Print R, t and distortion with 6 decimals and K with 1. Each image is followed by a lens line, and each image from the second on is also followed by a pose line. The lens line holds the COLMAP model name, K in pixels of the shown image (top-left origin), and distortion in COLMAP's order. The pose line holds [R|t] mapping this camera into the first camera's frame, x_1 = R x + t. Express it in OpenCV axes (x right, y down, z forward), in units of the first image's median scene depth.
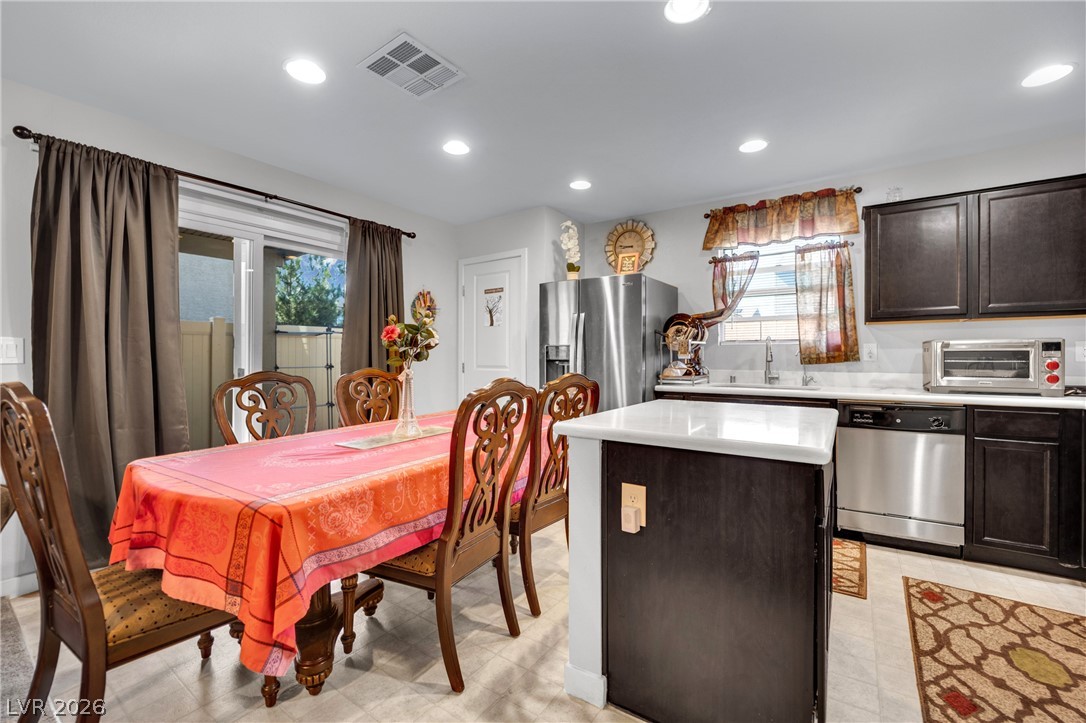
lens RADIAL K [[450.9, 0, 543.6], [0, 450.9, 359.0], [0, 0, 1]] dist [-0.018251, 0.000152]
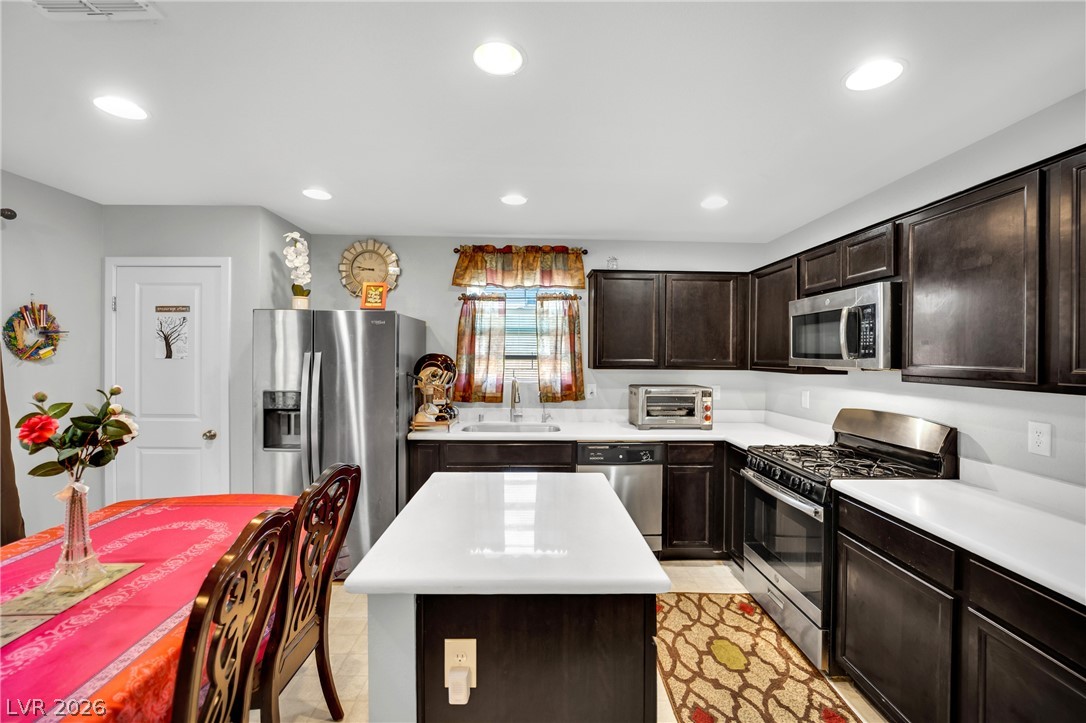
lens RADIAL K [[453.0, 0, 543.0], [0, 453.0, 355.2], [0, 0, 1]] dist [-0.017298, -0.000206]
pose [[0.807764, 0.005995, 0.589476, -0.066924], [-0.004256, 0.999982, -0.004338, -0.096141], [-0.589491, 0.000996, 0.807774, 0.105884]]
